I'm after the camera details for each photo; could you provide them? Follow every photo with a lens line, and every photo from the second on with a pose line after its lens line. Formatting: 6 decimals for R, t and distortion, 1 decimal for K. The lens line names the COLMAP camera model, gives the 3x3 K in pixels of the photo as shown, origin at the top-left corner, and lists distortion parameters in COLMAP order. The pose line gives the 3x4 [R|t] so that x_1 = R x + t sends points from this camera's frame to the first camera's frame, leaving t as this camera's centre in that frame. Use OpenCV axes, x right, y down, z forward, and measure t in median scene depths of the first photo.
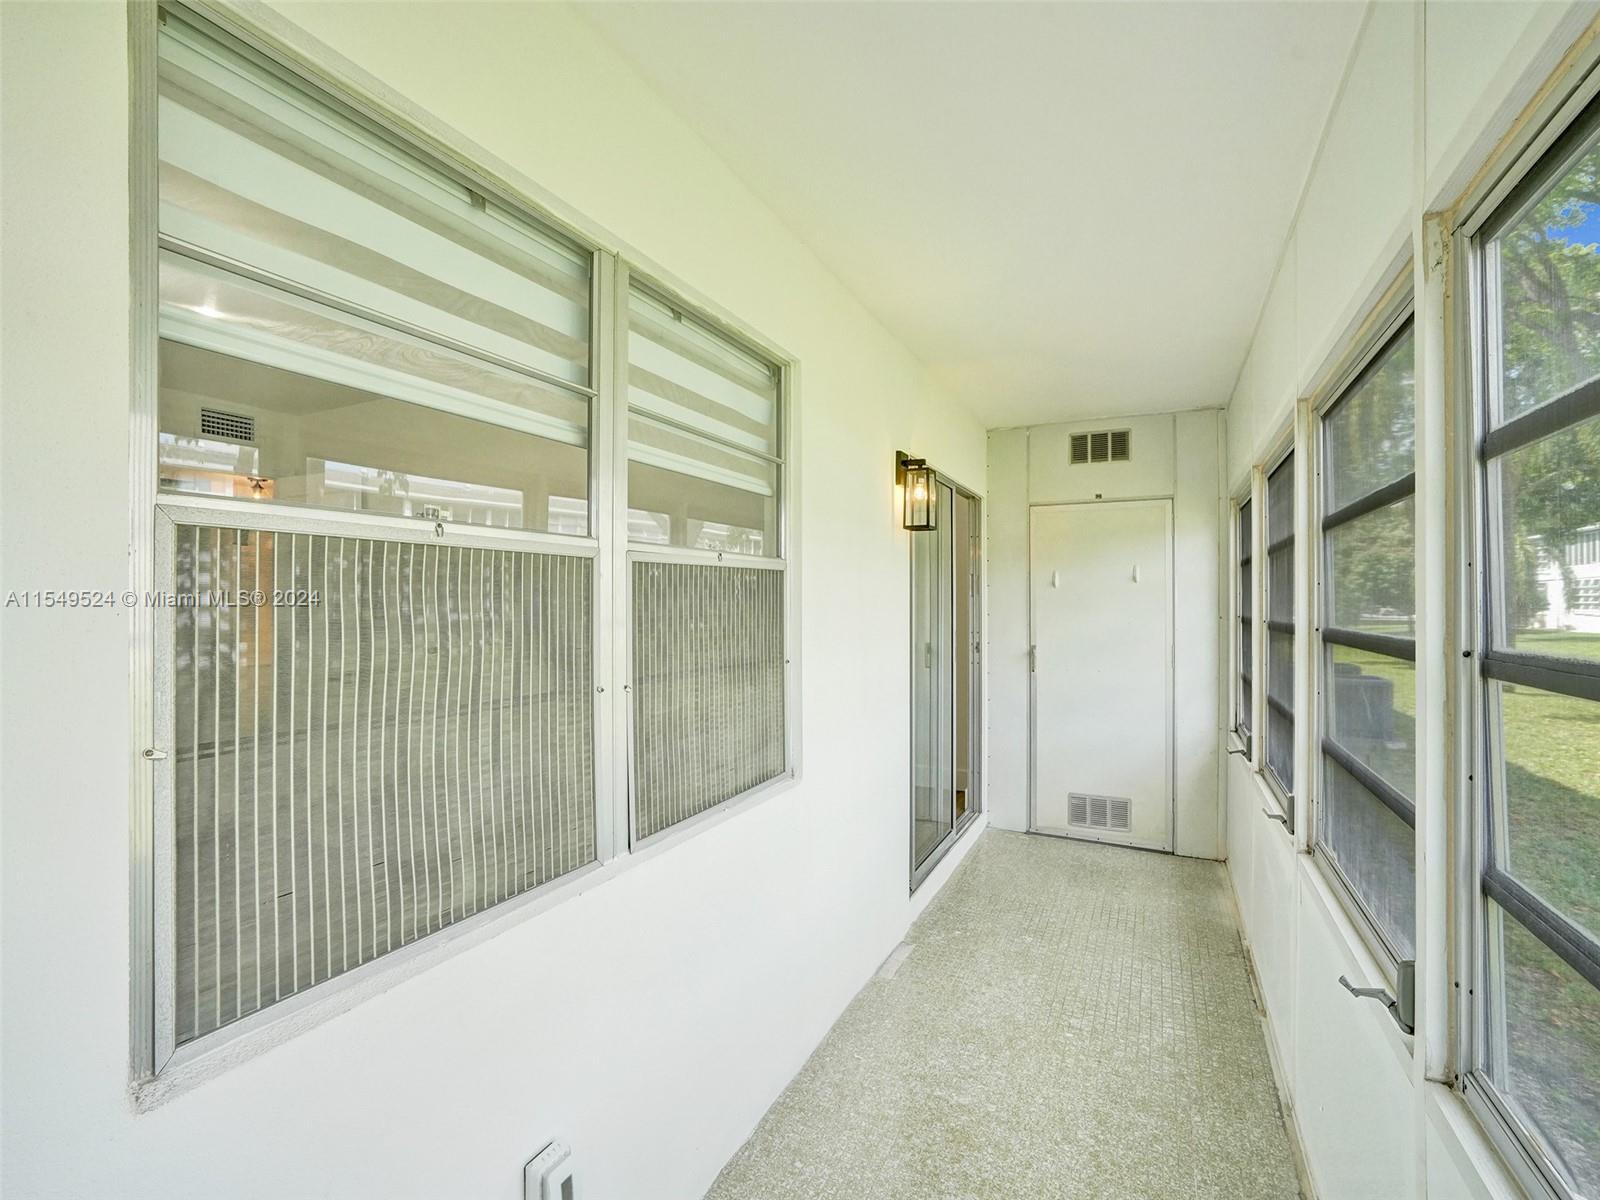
lens RADIAL K [[745.8, 0, 800.0], [0, 745.8, 600.0], [0, 0, 1]] dist [-0.048091, 0.026156]
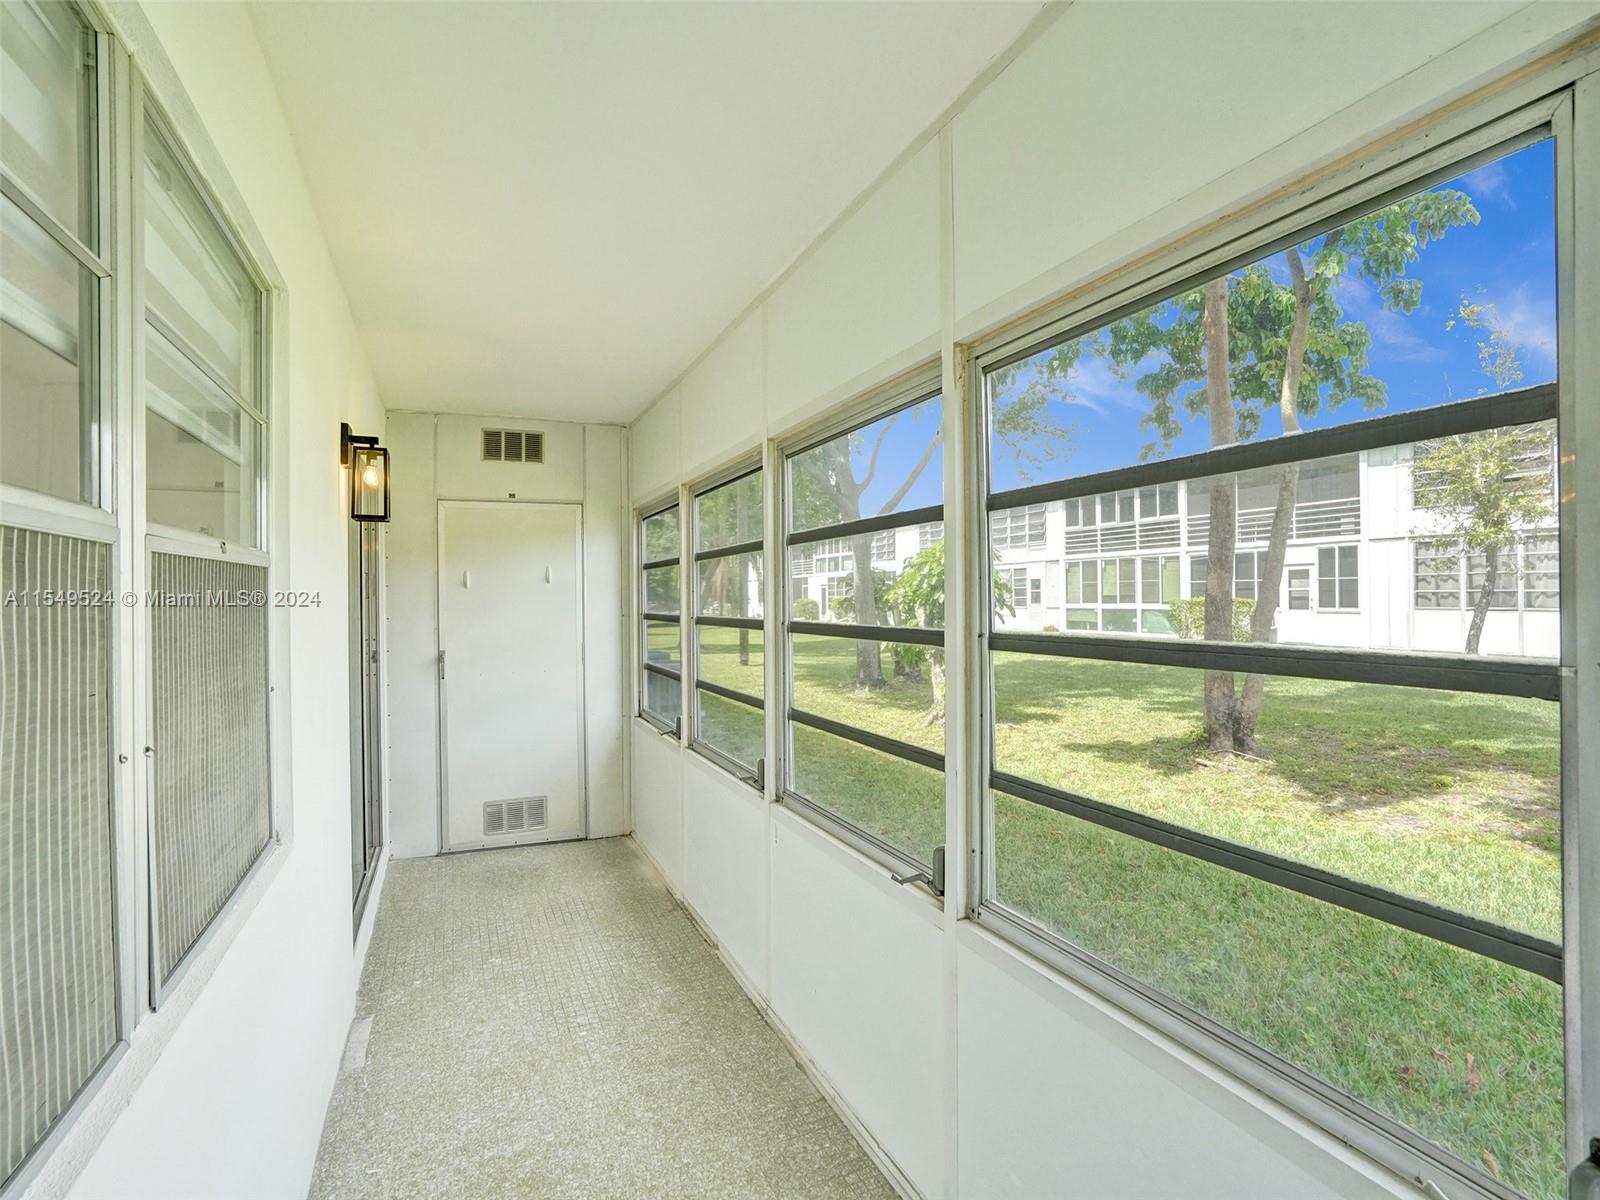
lens RADIAL K [[763.5, 0, 797.6], [0, 763.5, 597.4], [0, 0, 1]] dist [-0.046502, 0.029818]
pose [[0.649294, -0.008148, 0.760494, -0.125832], [0.010059, 0.999947, 0.002125, -0.003047], [-0.760471, 0.006270, 0.649341, 0.056313]]
